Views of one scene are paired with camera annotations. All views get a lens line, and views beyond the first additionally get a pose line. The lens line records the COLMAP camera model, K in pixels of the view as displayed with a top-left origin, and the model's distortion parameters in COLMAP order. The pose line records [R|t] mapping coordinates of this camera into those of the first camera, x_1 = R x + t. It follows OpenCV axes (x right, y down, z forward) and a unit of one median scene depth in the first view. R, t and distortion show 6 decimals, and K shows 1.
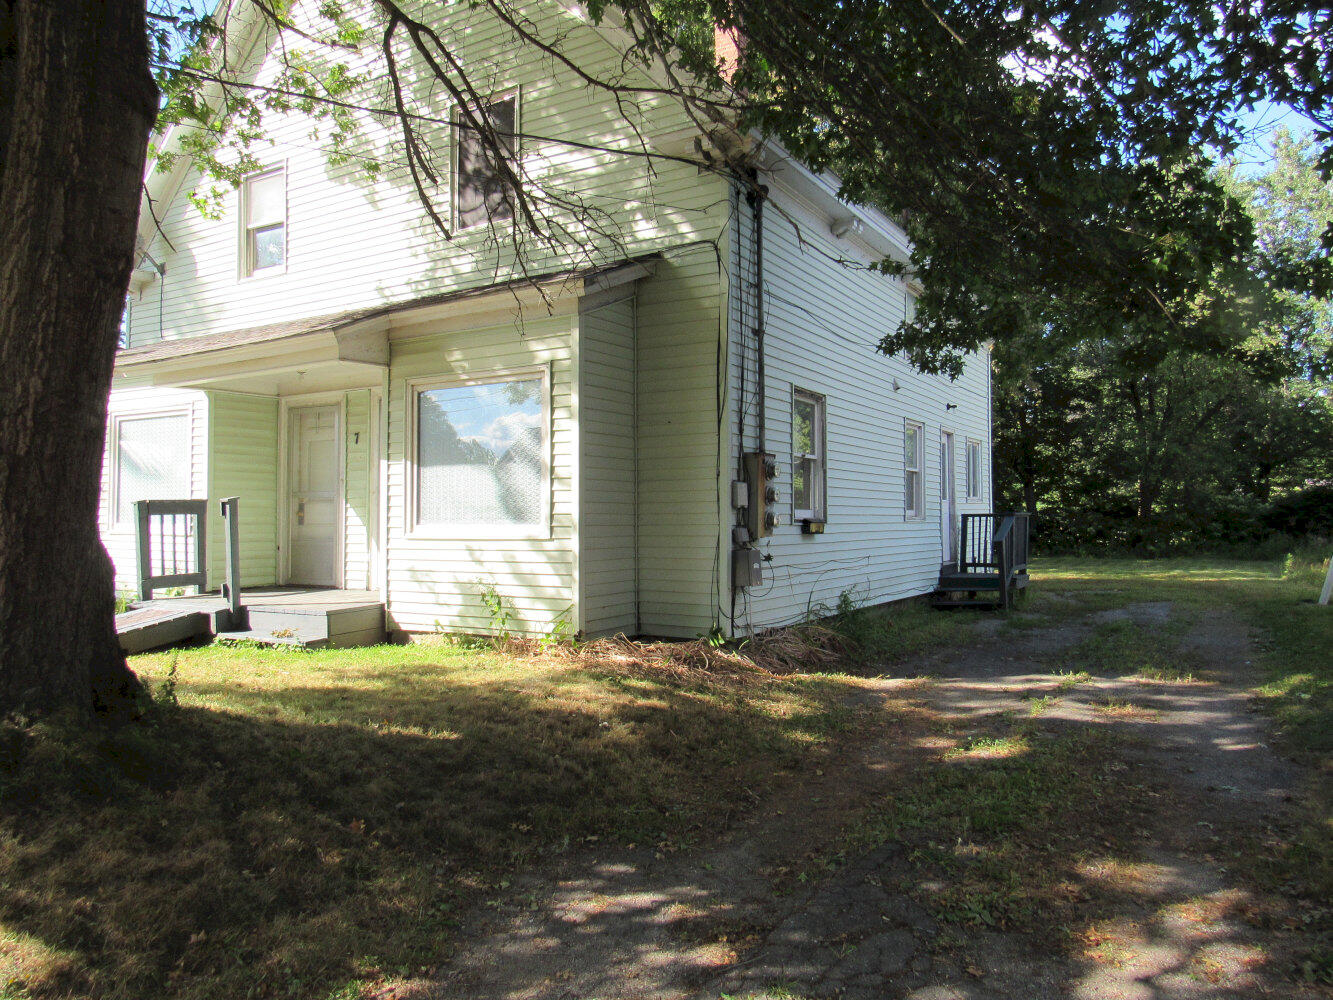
lens RADIAL K [[956.6, 0, 664.6], [0, 956.6, 498.3], [0, 0, 1]] dist [-0.021427, 0.003390]
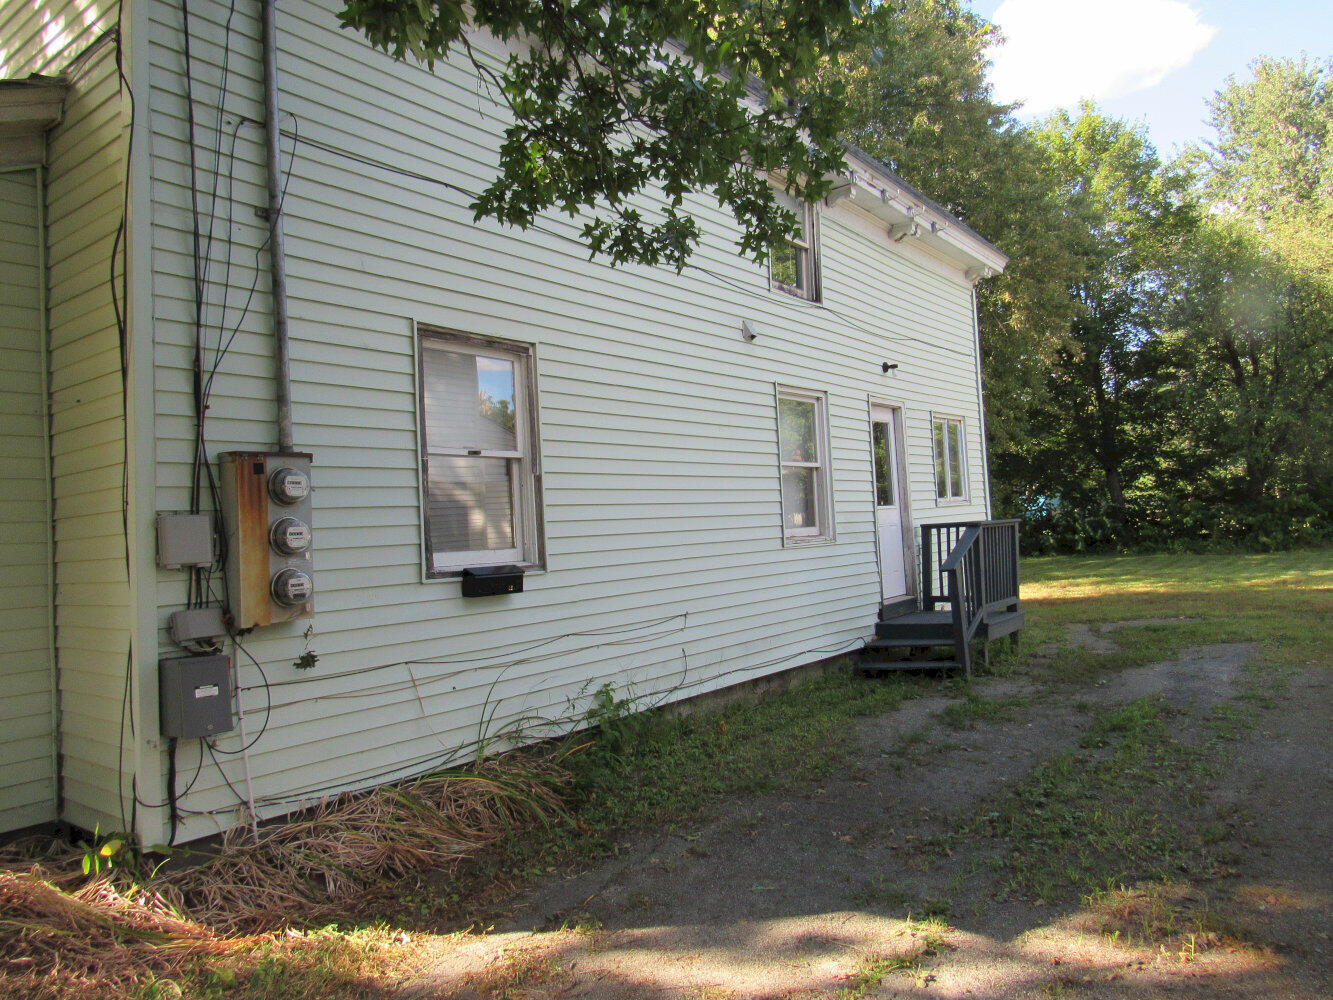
lens RADIAL K [[956.6, 0, 664.6], [0, 956.6, 498.3], [0, 0, 1]] dist [-0.021427, 0.003390]
pose [[0.992884, -0.052752, -0.106767, 0.216969], [0.051960, 0.998597, -0.010193, -0.004990], [0.107155, 0.004573, 0.994232, 0.325212]]
